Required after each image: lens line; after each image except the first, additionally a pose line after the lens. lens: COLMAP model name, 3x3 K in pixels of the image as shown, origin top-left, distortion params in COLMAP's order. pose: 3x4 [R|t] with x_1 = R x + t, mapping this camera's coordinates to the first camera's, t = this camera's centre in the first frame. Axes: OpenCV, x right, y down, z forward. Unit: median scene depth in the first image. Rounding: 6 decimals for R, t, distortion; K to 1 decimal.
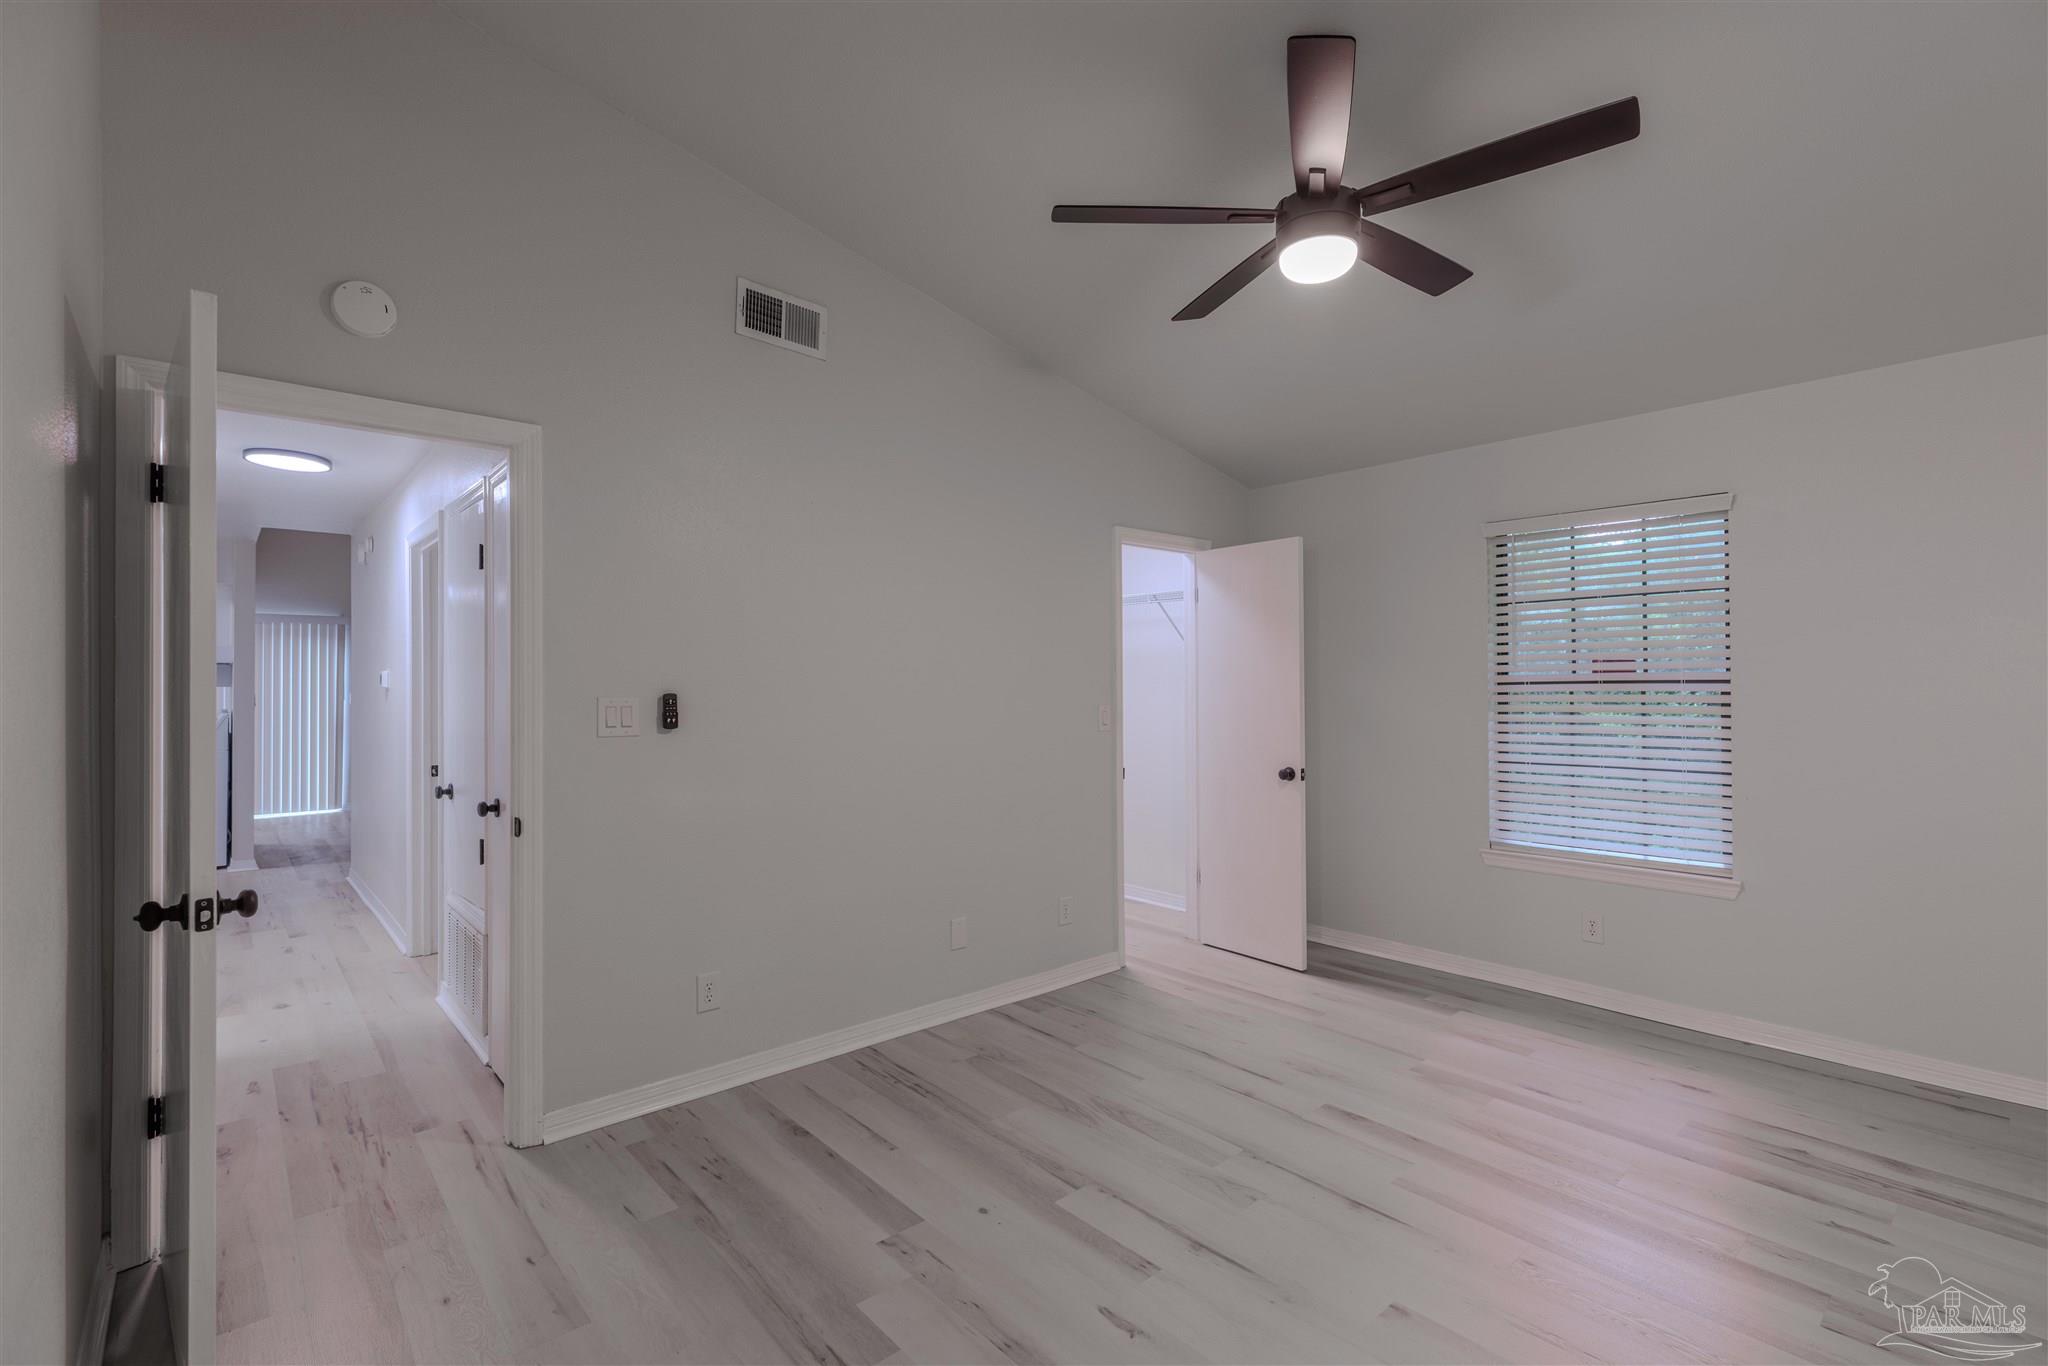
lens RADIAL K [[916.5, 0, 1021.9], [0, 916.5, 680.4], [0, 0, 1]] dist [0.006629, -0.000564]
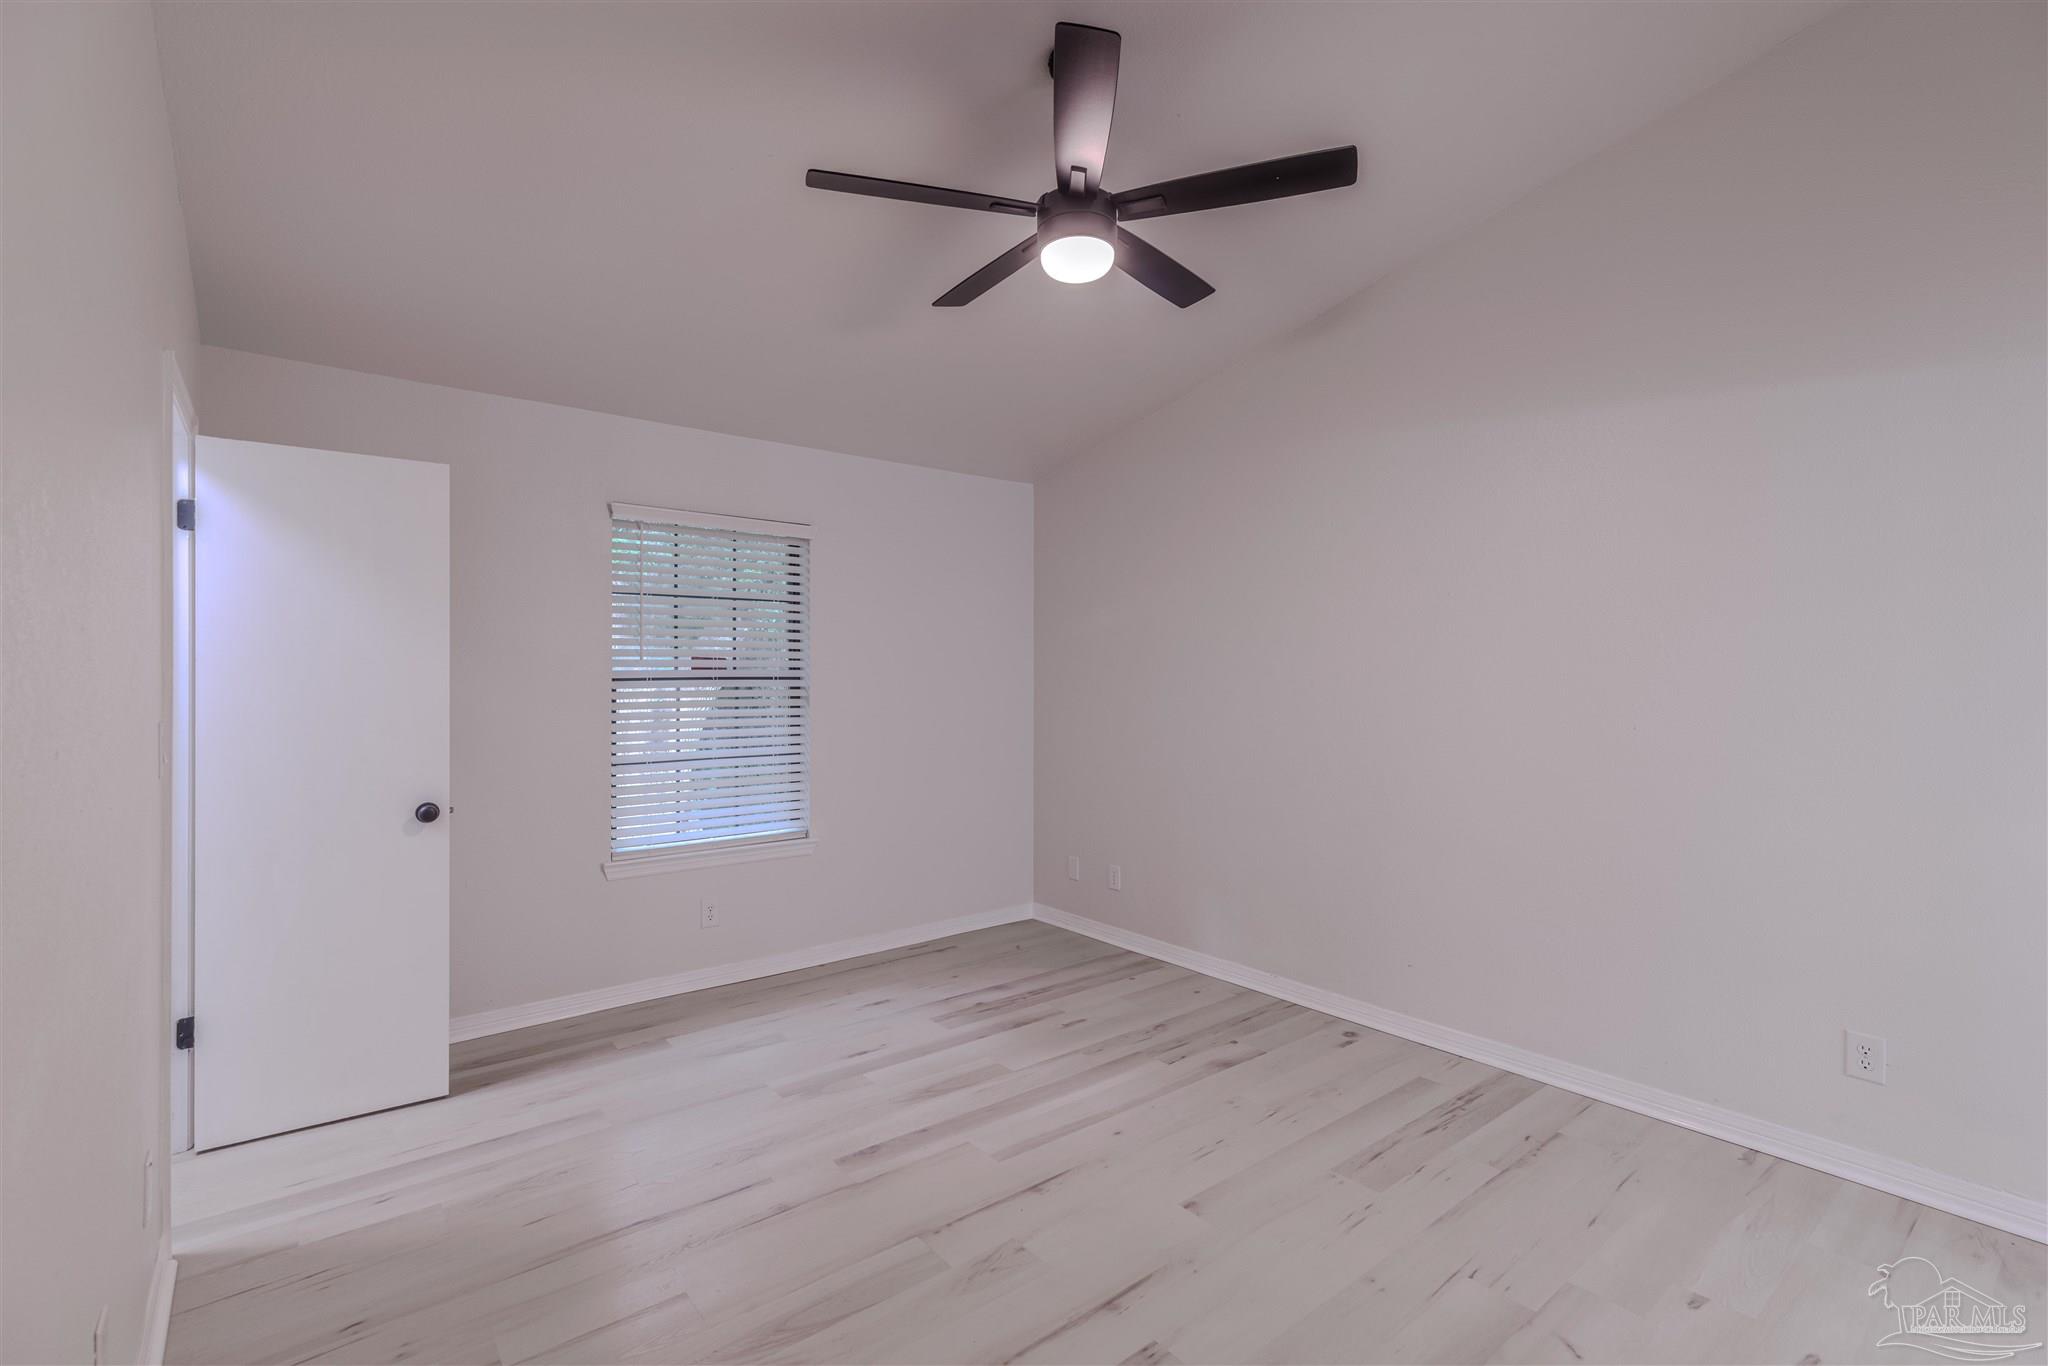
lens RADIAL K [[916.5, 0, 1021.3], [0, 916.5, 673.5], [0, 0, 1]] dist [0.006629, -0.000564]
pose [[0.050514, 0.008123, 0.998690, -0.436363], [-0.005621, 0.999953, -0.007849, 0.002655], [-0.998708, -0.005217, 0.050557, 0.635647]]
